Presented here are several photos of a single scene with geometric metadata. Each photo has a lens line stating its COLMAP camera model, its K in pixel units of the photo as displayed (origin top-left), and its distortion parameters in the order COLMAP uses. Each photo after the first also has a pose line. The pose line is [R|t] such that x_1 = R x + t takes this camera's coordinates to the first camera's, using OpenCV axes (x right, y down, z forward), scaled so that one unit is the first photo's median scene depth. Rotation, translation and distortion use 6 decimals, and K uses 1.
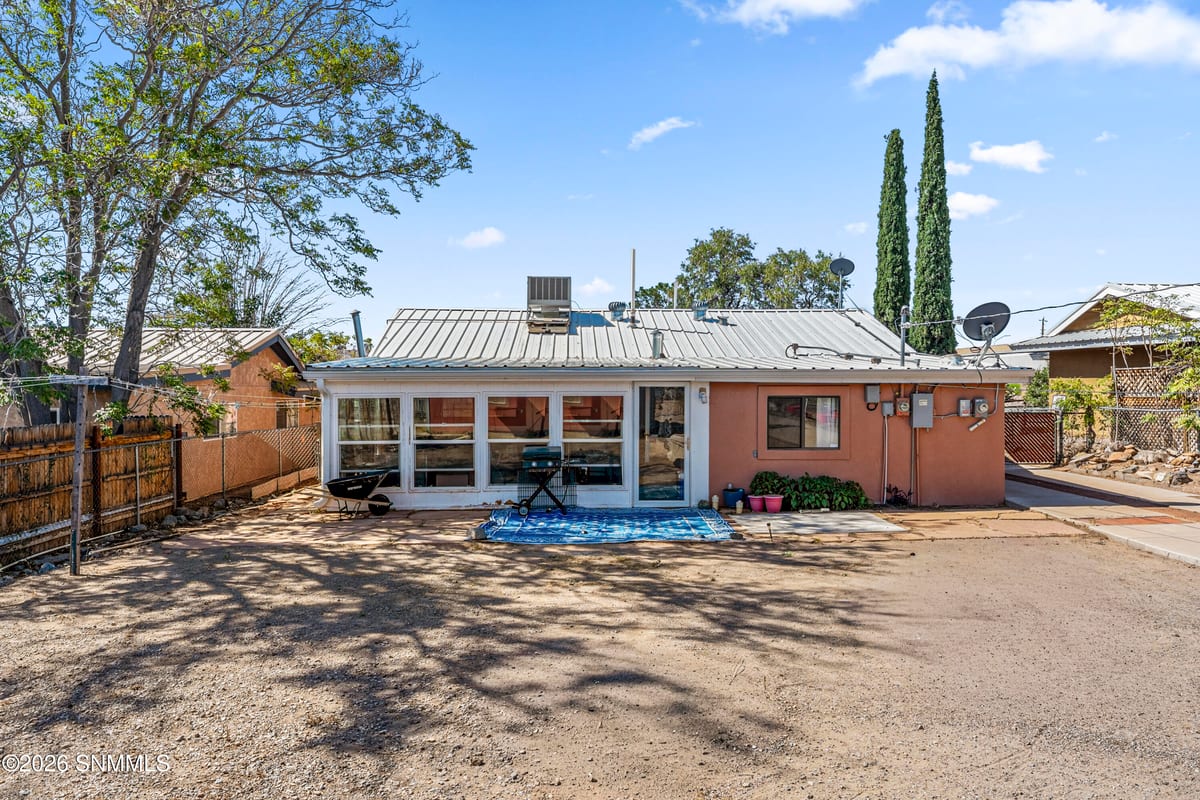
lens RADIAL K [[814.5, 0, 601.6], [0, 814.5, 393.8], [0, 0, 1]] dist [0.003989, 0.006701]
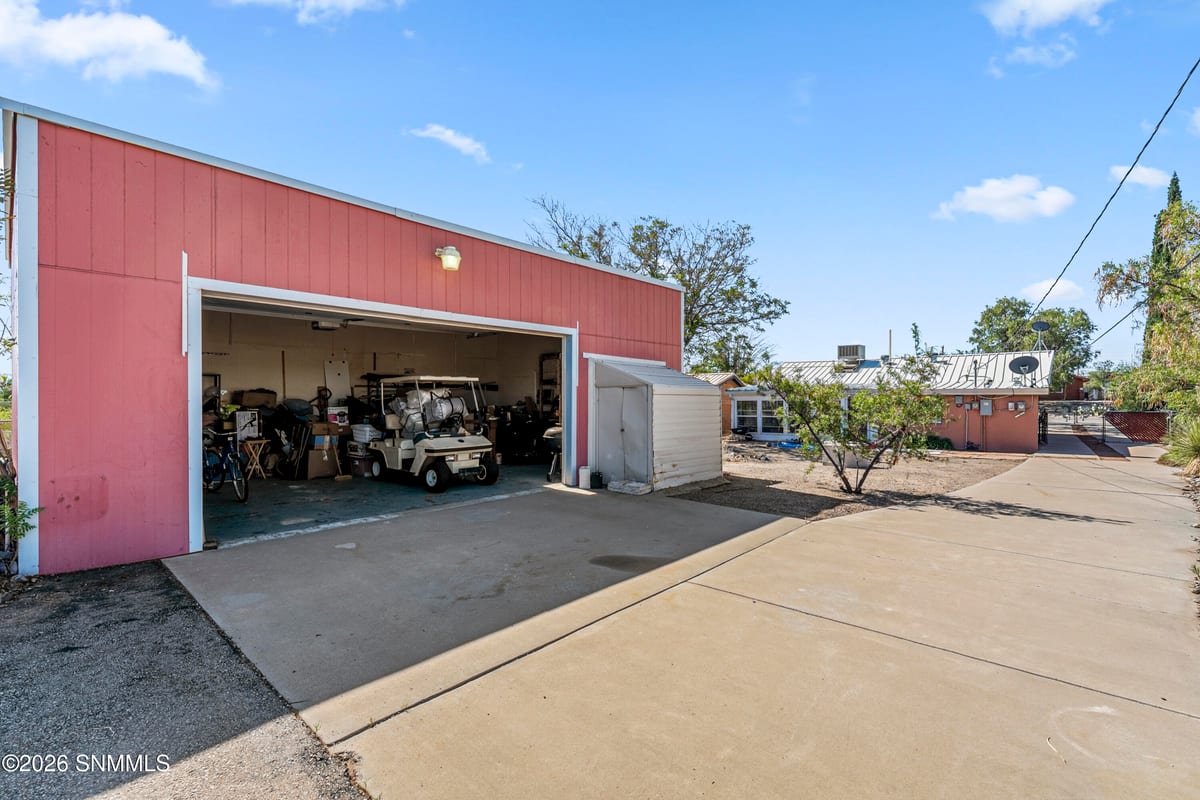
lens RADIAL K [[550.0, 0, 599.1], [0, 550.0, 398.9], [0, 0, 1]] dist [0.001163, -0.000883]
pose [[0.747689, 0.001549, -0.664047, 0.576772], [-0.002333, 0.999997, -0.000295, 0.000599], [0.664045, 0.001770, 0.747691, -0.748621]]
